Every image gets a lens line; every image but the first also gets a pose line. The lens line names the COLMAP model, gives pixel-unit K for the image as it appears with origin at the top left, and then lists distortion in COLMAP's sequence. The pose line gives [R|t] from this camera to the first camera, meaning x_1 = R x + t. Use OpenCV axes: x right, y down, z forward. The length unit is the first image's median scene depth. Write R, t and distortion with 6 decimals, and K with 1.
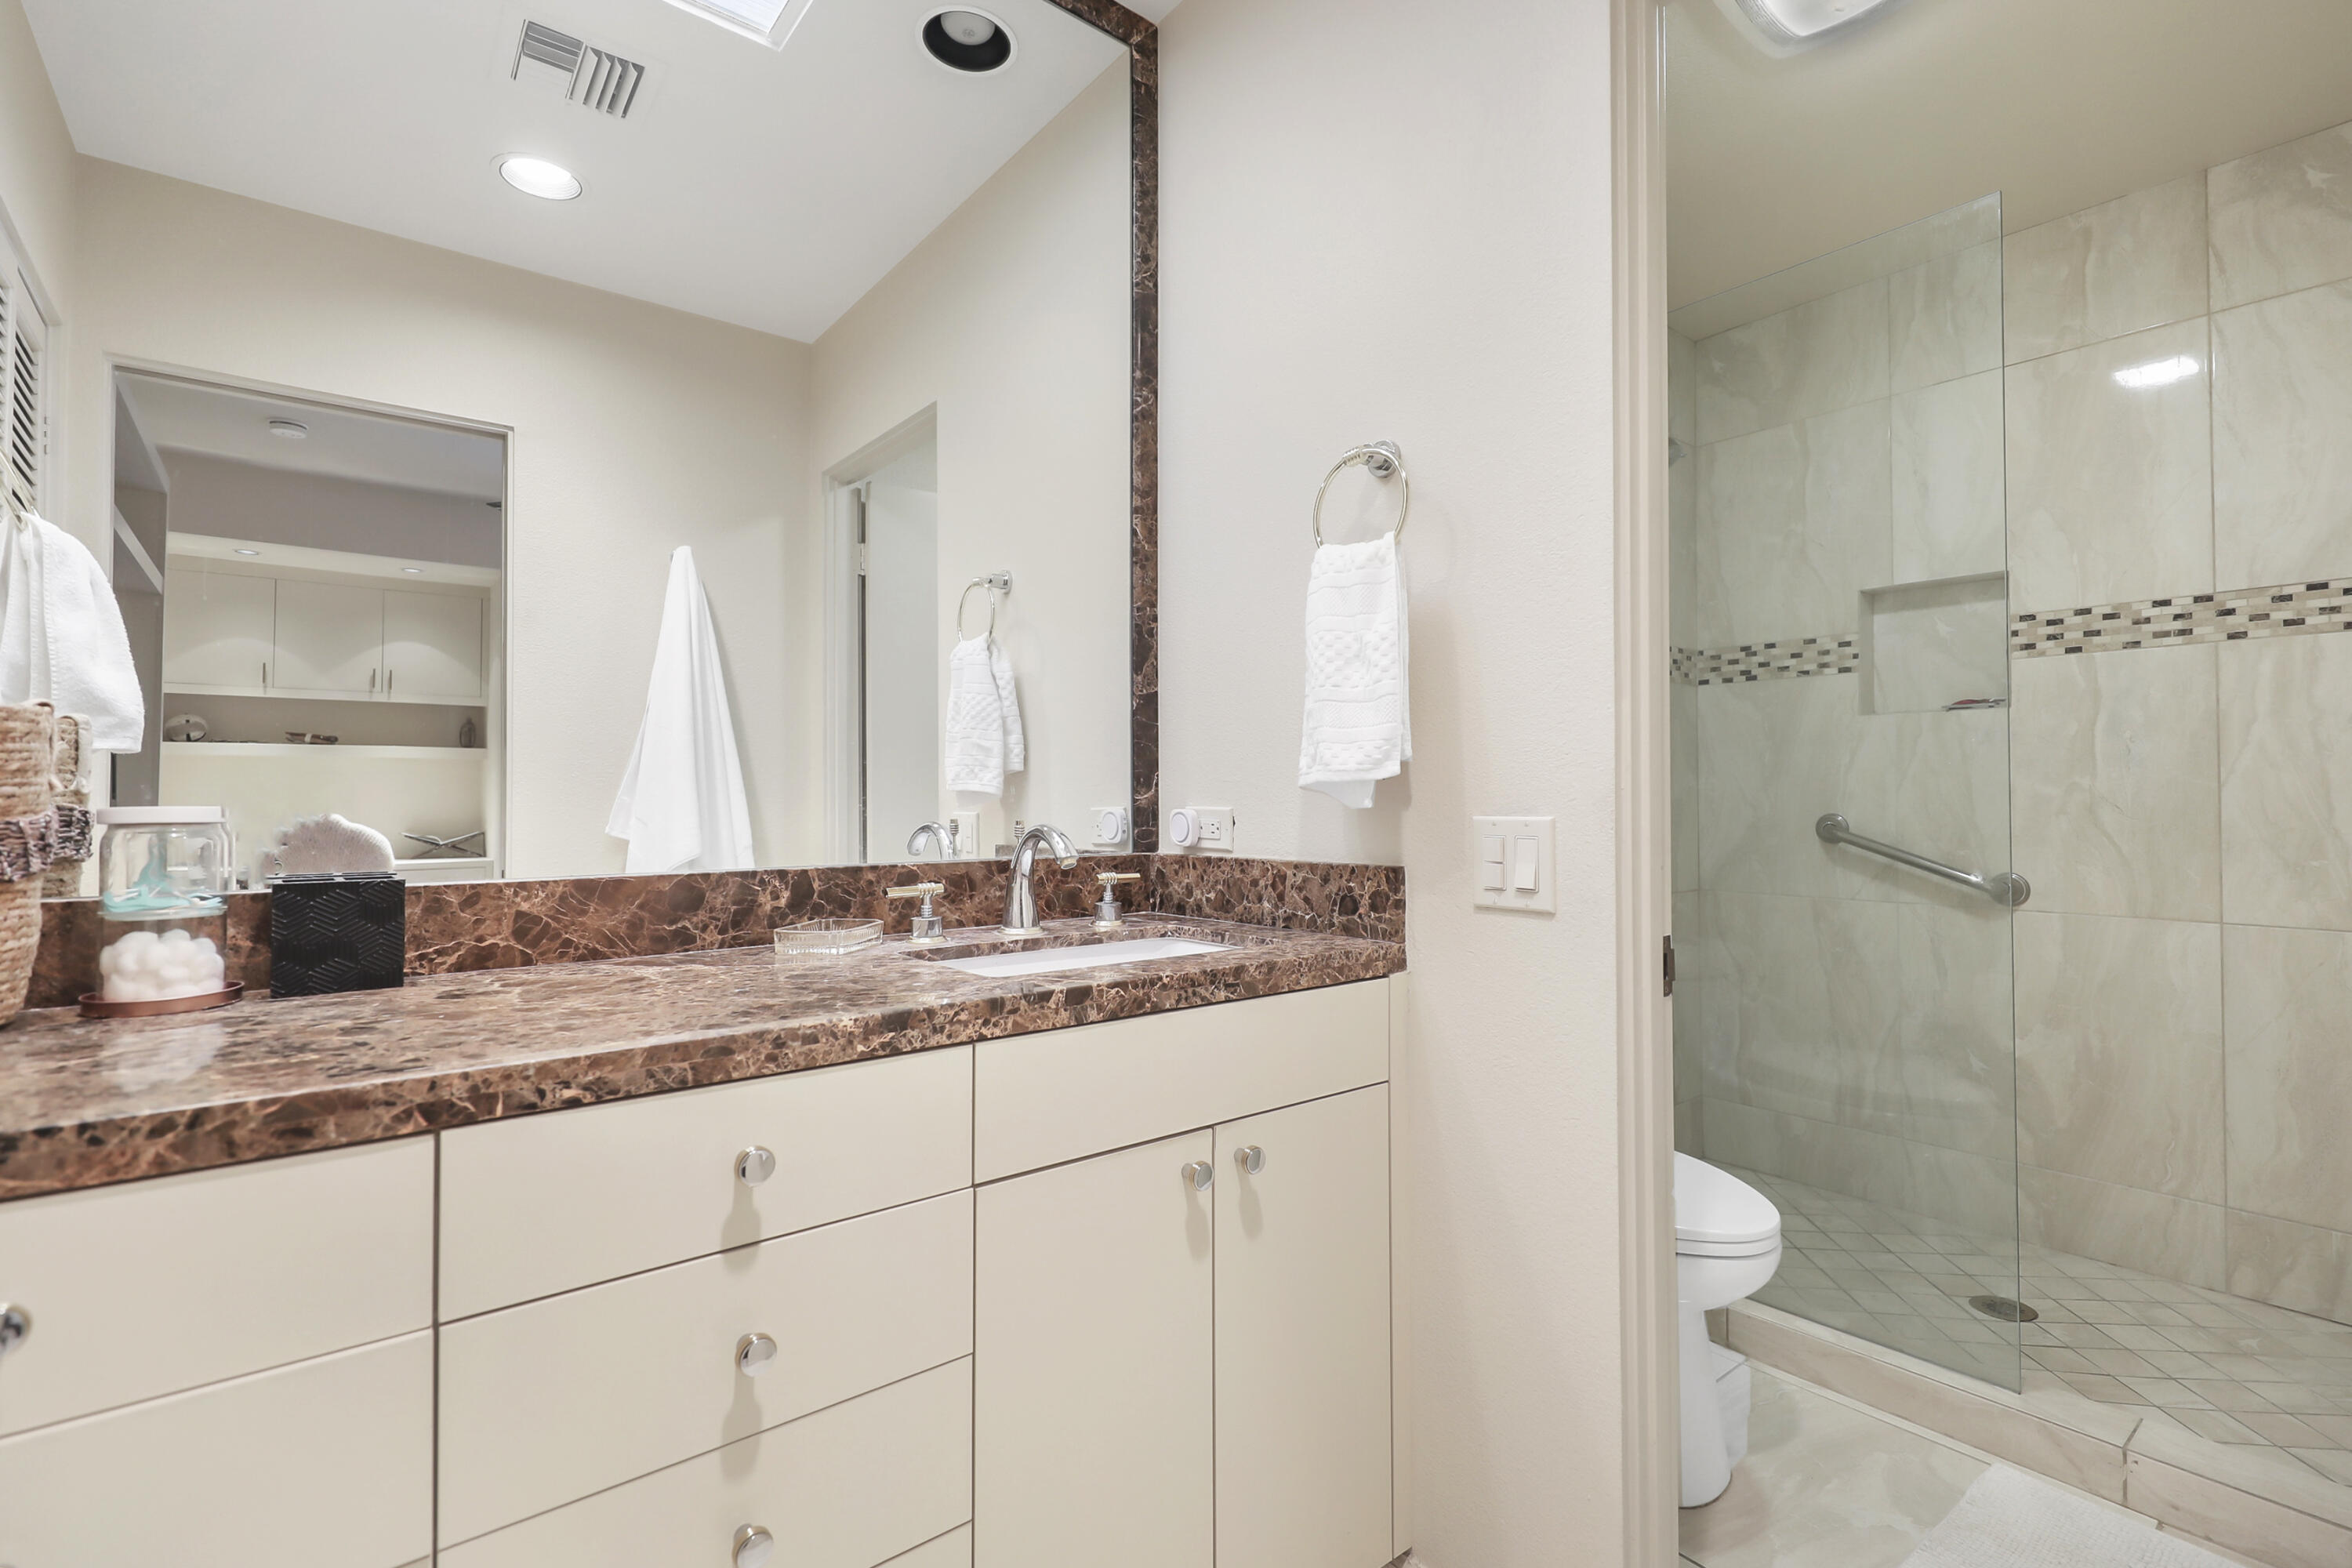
lens RADIAL K [[1058.2, 0, 1176.0], [0, 1058.2, 784.0], [0, 0, 1]] dist [-0.000636, -0.000274]
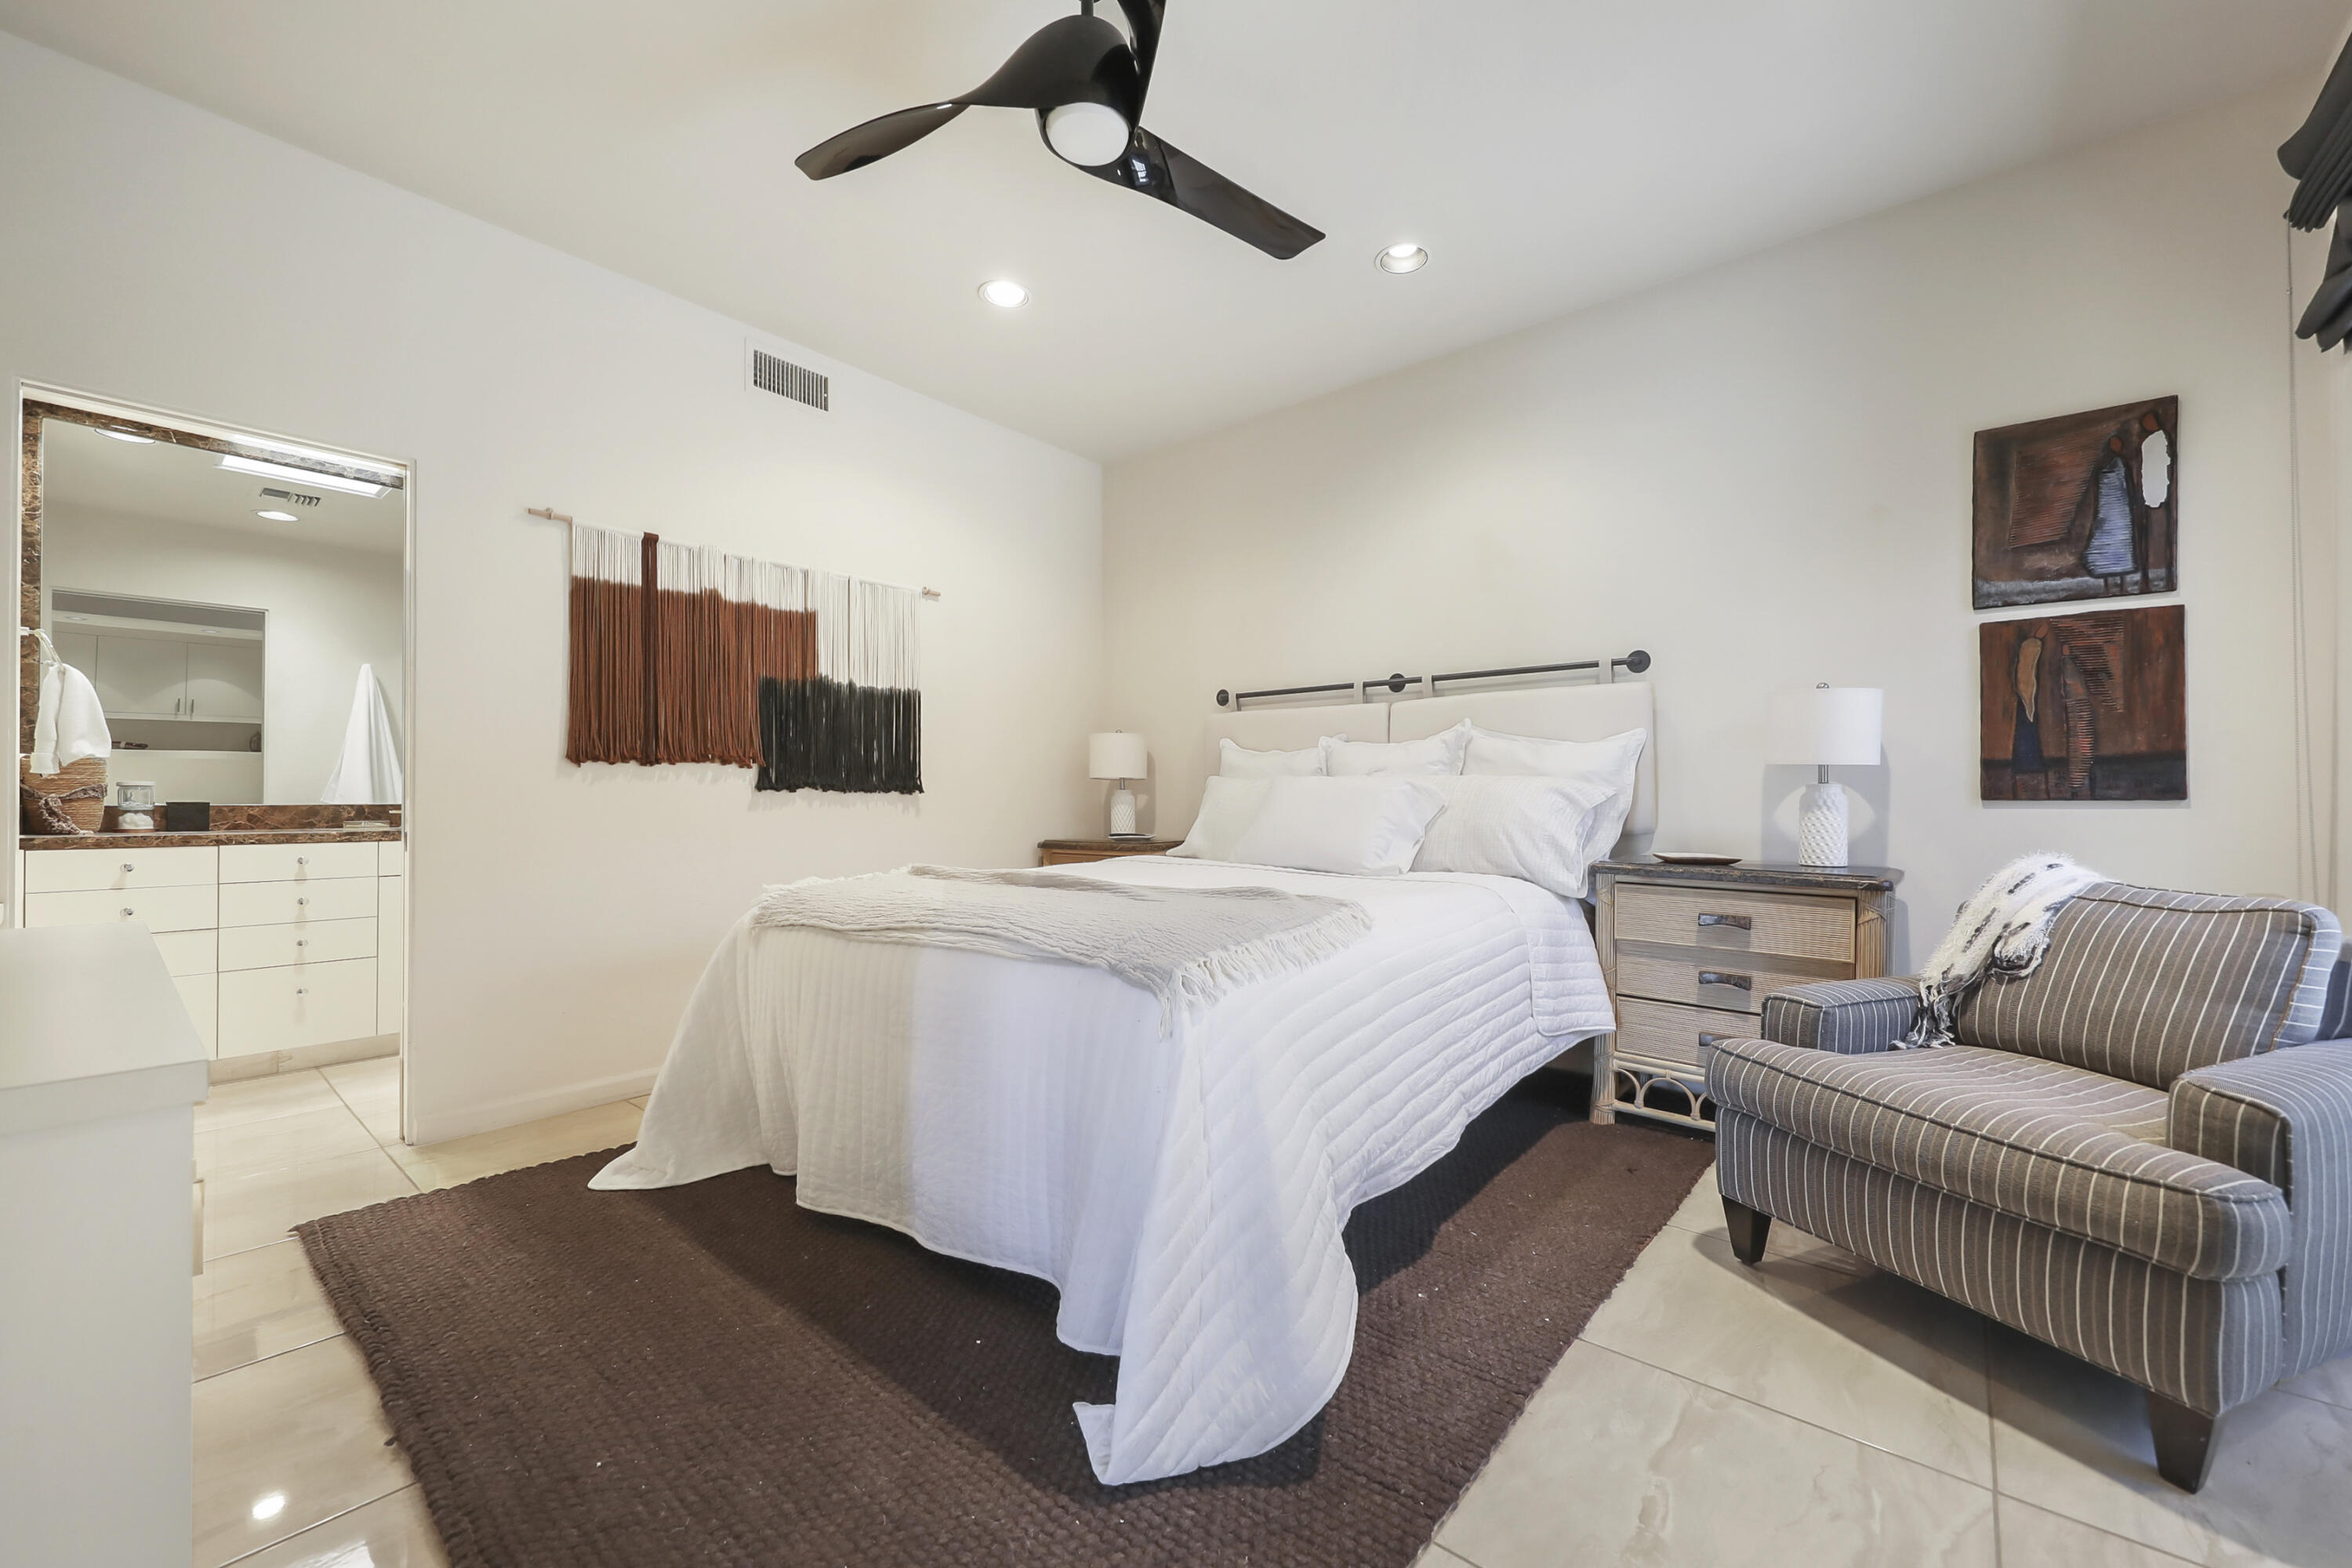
lens RADIAL K [[919.9, 0, 1176.0], [0, 919.9, 784.0], [0, 0, 1]] dist [0.000534, 0.000134]
pose [[0.982779, 0.005540, 0.184702, 1.510945], [-0.005490, 0.999985, -0.000782, 0.010018], [-0.184703, -0.000246, 0.982794, -2.110407]]
